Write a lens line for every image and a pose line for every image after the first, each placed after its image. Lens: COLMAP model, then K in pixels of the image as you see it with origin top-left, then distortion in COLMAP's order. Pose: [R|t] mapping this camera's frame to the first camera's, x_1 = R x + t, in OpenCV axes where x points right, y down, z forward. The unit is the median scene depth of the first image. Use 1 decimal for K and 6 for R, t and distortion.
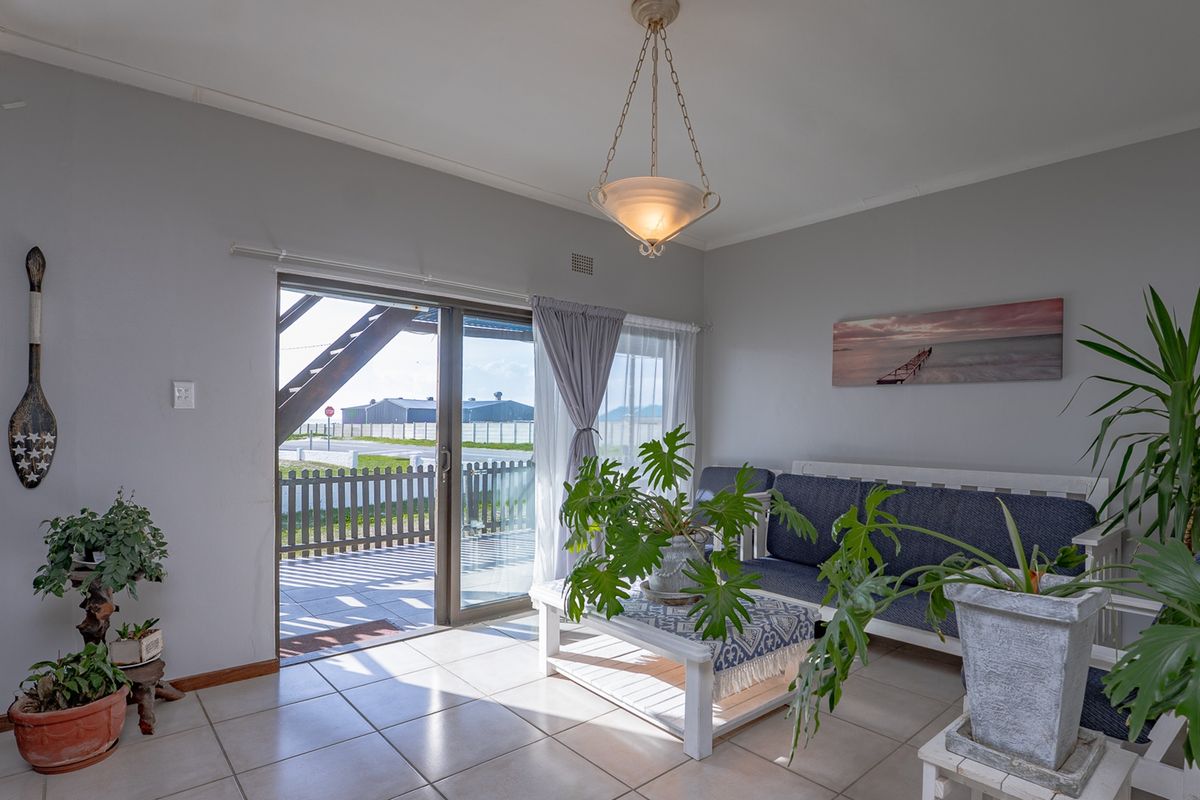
lens RADIAL K [[604.9, 0, 603.0], [0, 604.9, 406.1], [0, 0, 1]] dist [-0.000633, -0.000173]
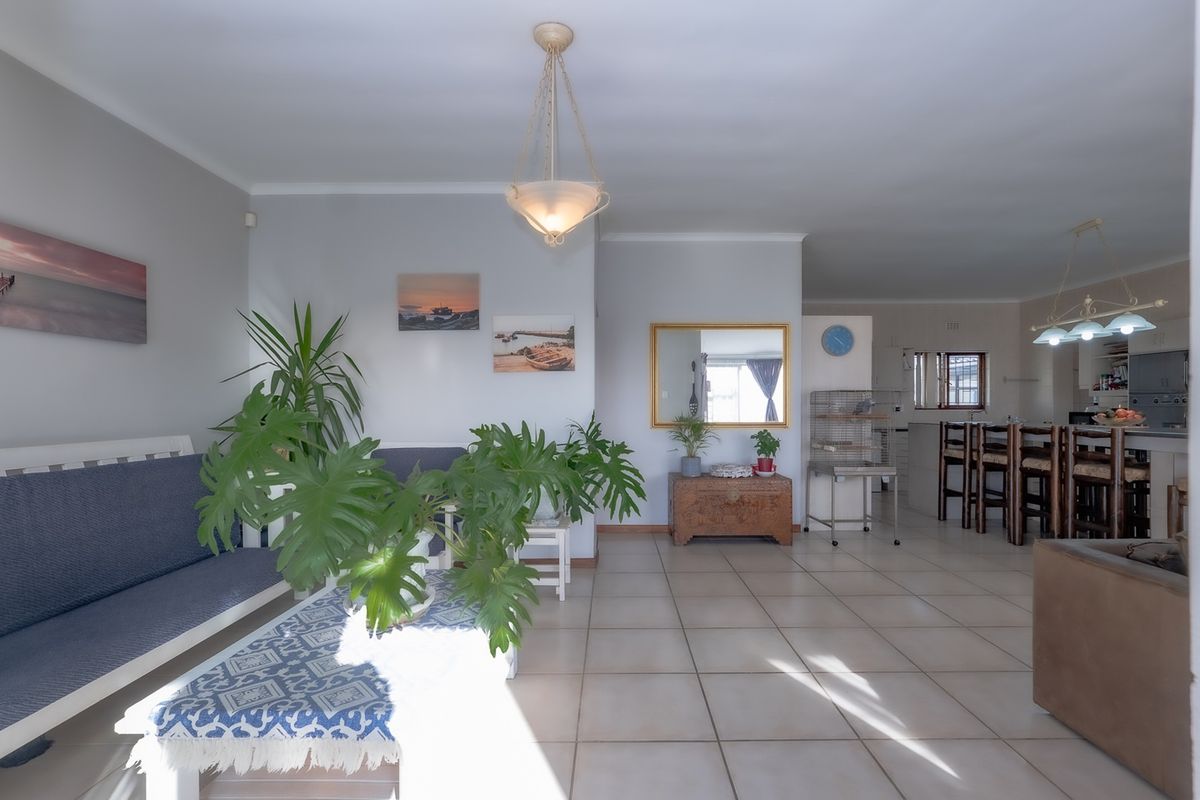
lens RADIAL K [[604.9, 0, 602.3], [0, 604.9, 405.4], [0, 0, 1]] dist [-0.000633, -0.000173]
pose [[-0.740108, -0.001123, 0.672487, -0.447316], [-0.015245, 0.999770, -0.015109, 0.055018], [-0.672315, -0.021434, -0.739955, 1.099043]]
